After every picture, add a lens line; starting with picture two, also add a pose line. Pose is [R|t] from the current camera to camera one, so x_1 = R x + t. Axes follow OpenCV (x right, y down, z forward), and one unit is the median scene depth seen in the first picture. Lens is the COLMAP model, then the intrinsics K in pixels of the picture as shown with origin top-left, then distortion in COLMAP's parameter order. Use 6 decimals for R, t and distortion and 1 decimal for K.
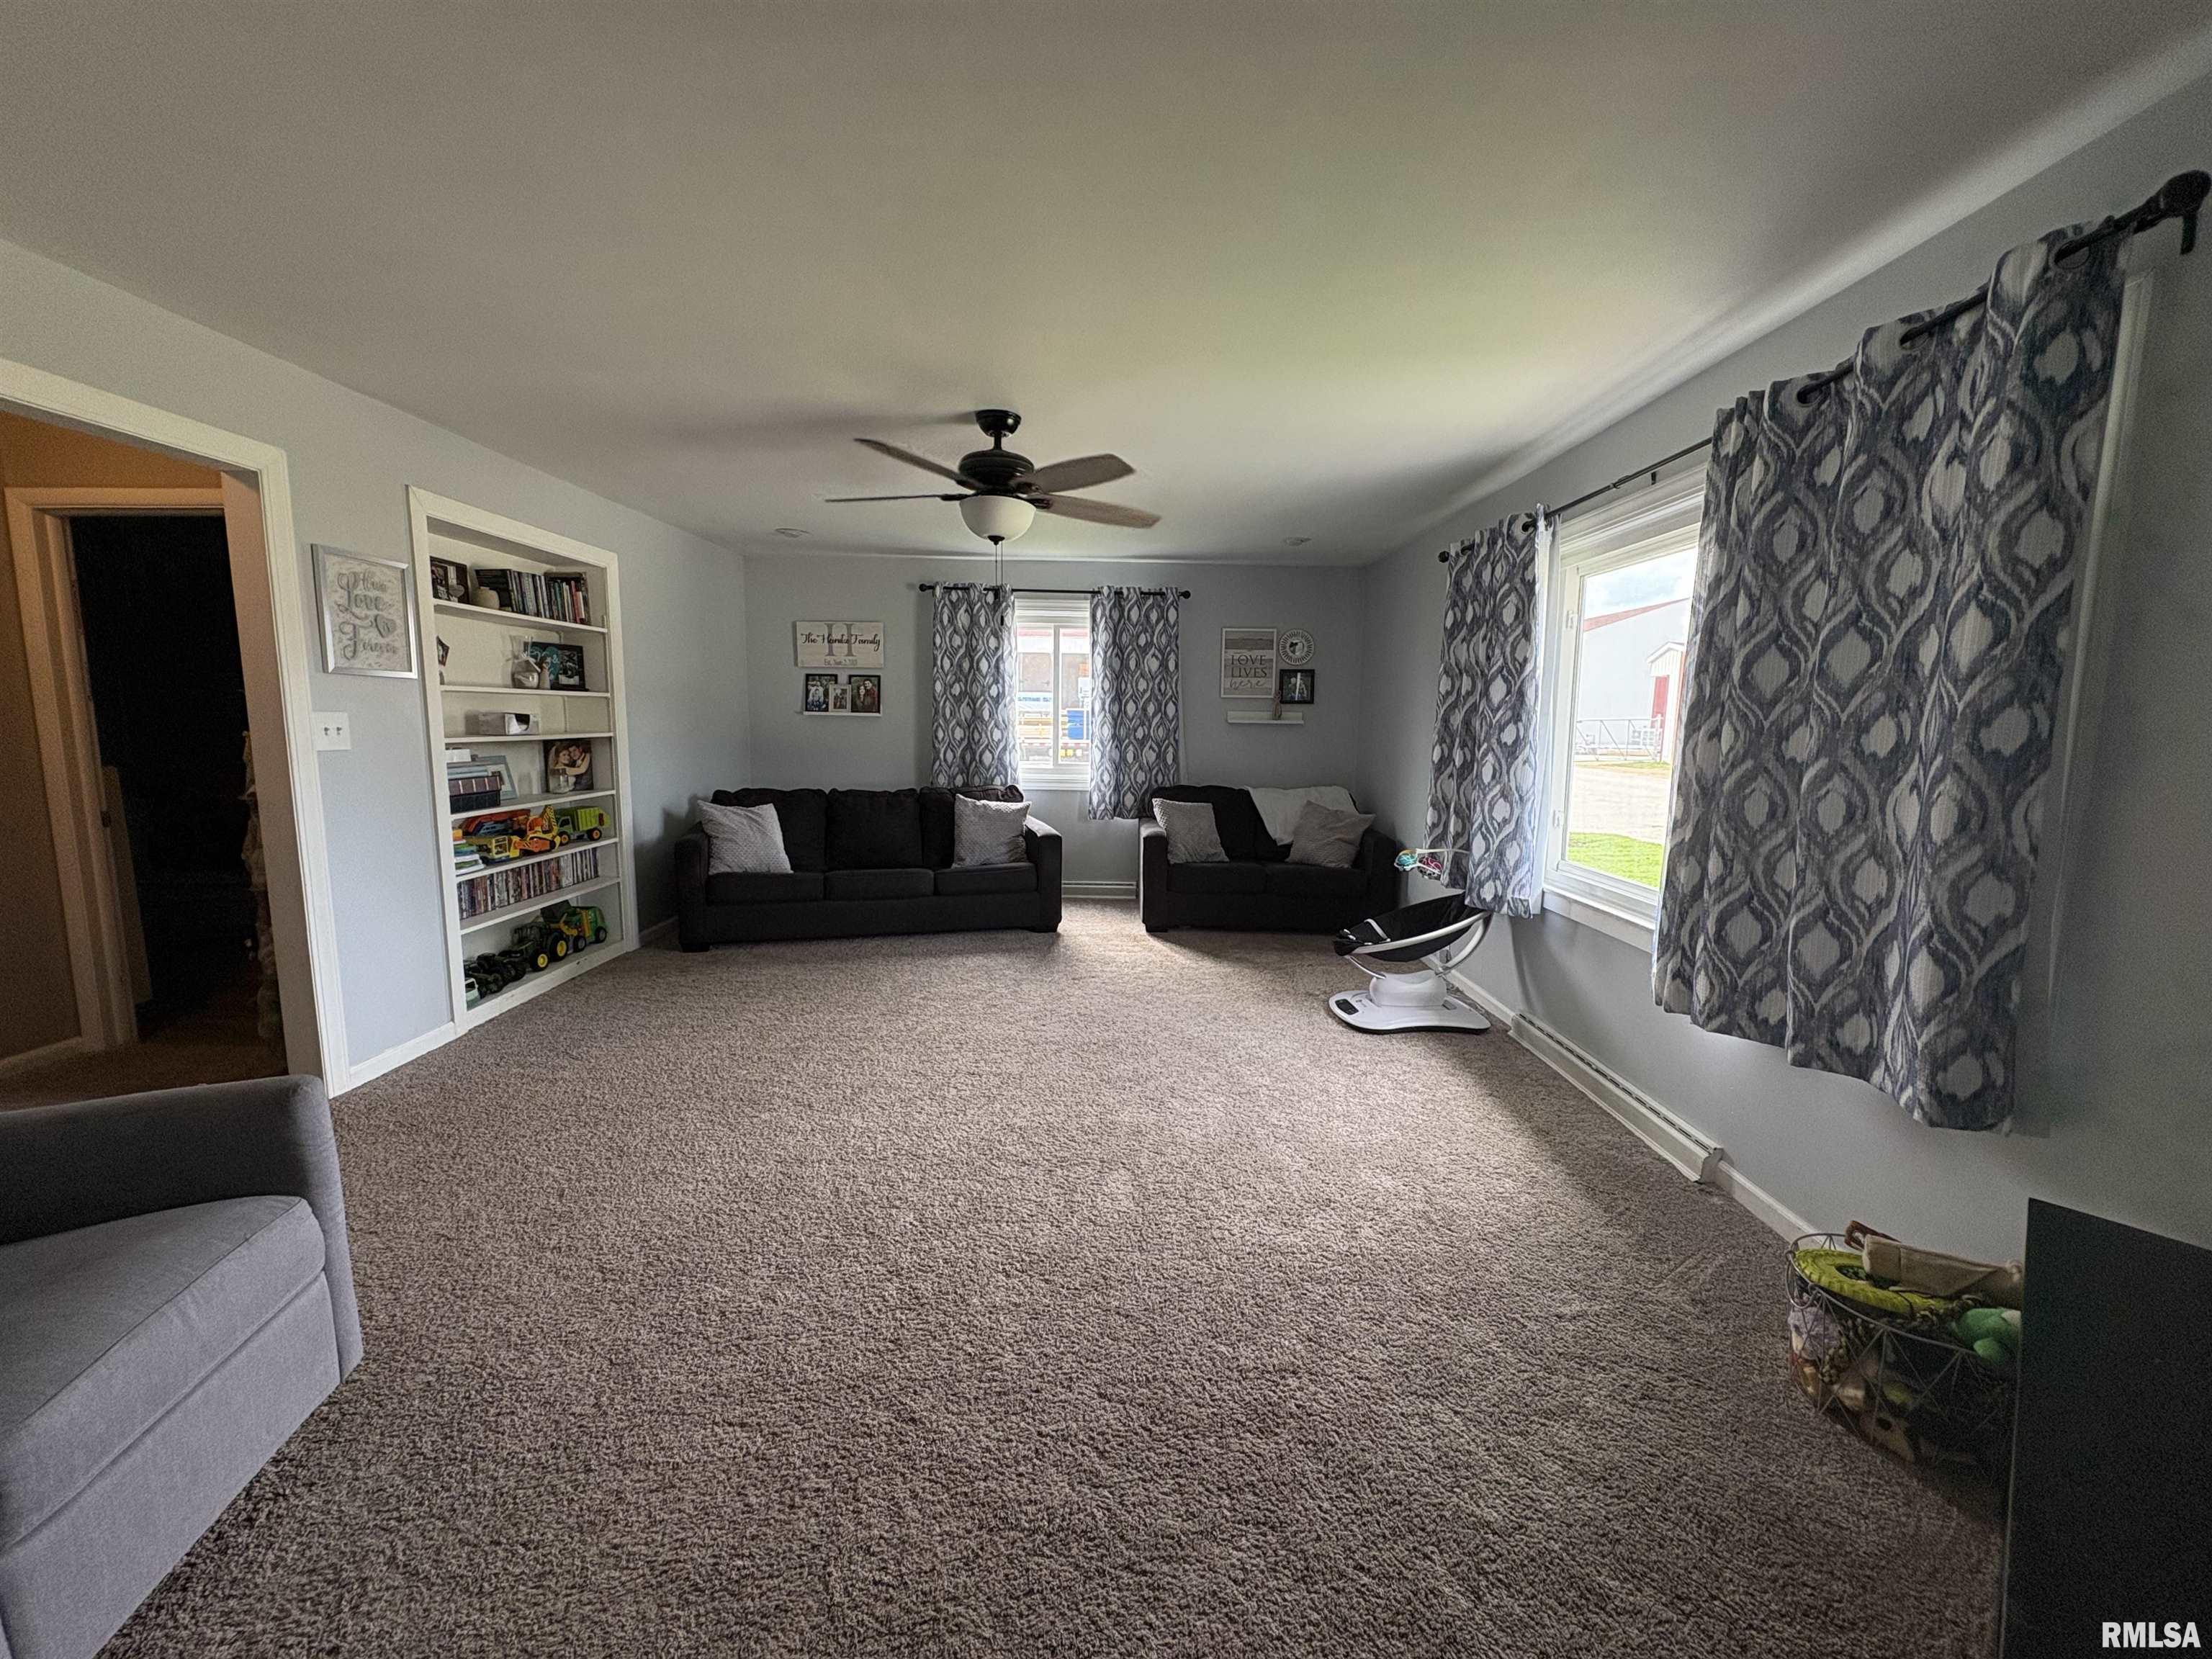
lens RADIAL K [[873.1, 0, 1104.1], [0, 873.1, 827.7], [0, 0, 1]] dist [-0.002335, 0.000714]
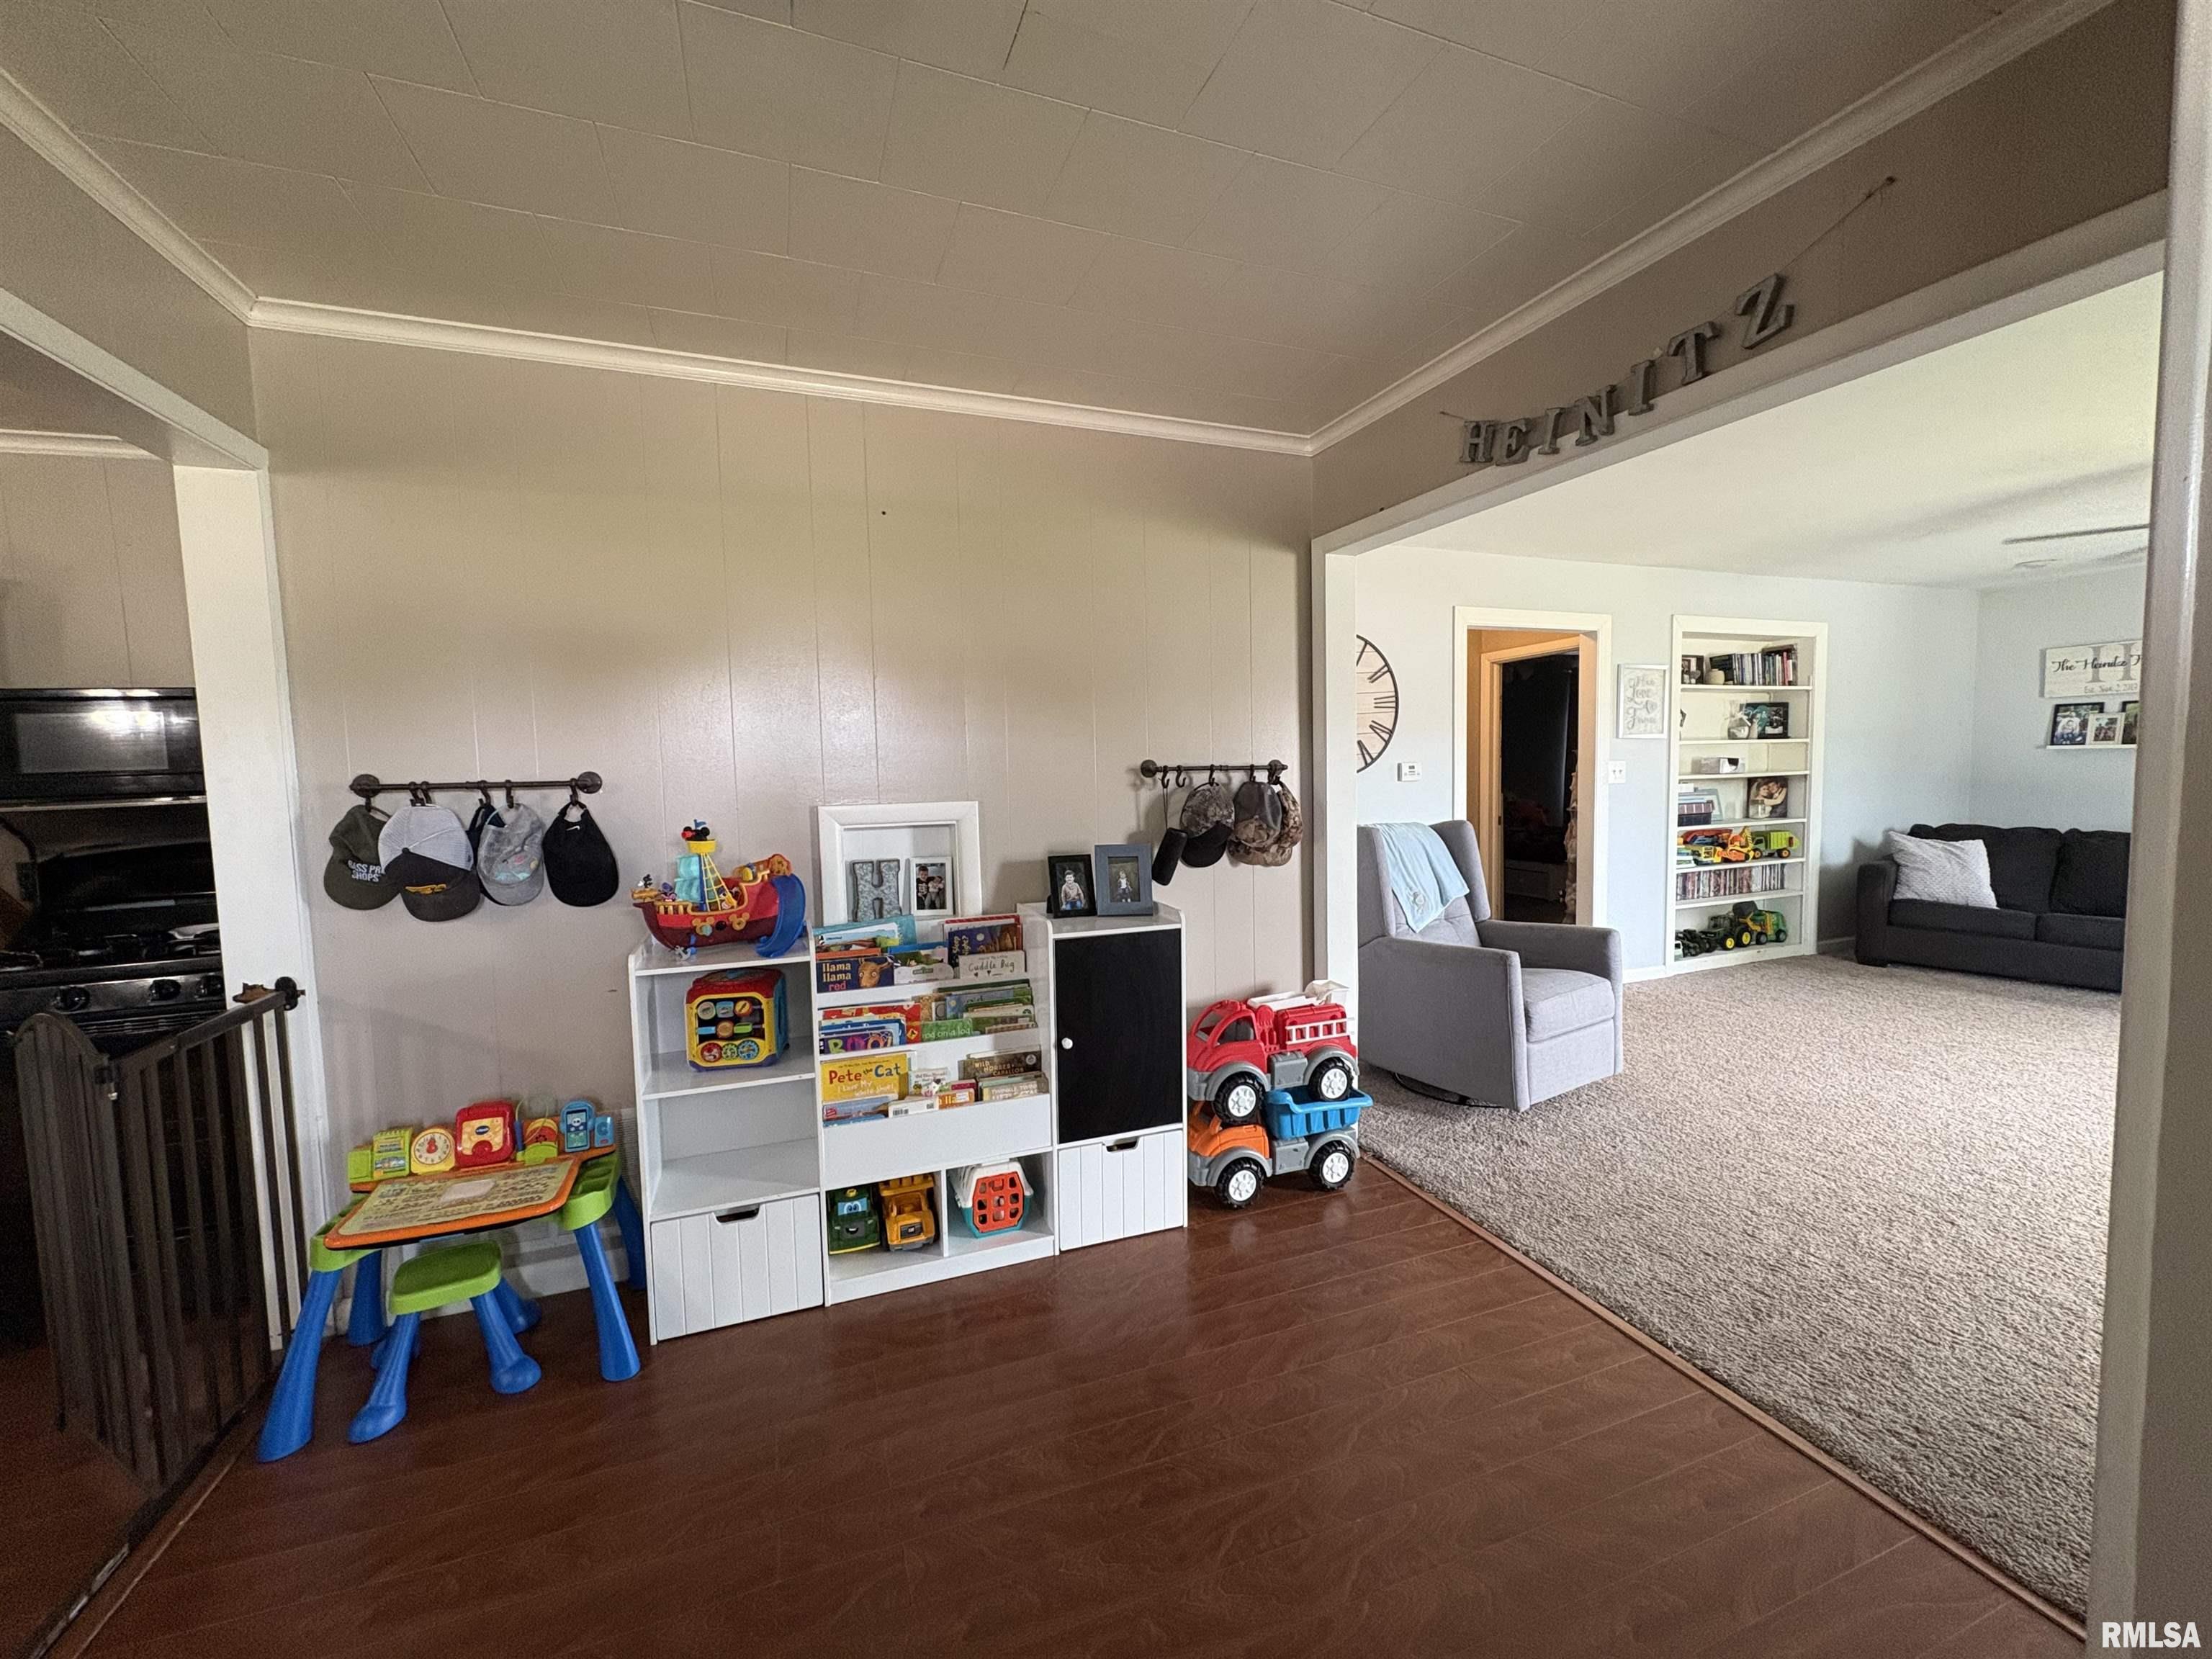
lens RADIAL K [[873.1, 0, 1104.1], [0, 873.1, 827.7], [0, 0, 1]] dist [-0.002335, 0.000714]
pose [[0.354877, 0.047324, -0.933714, 0.241079], [-0.089974, 0.995811, 0.016275, 0.040566], [0.930573, 0.078234, 0.357649, -0.362792]]
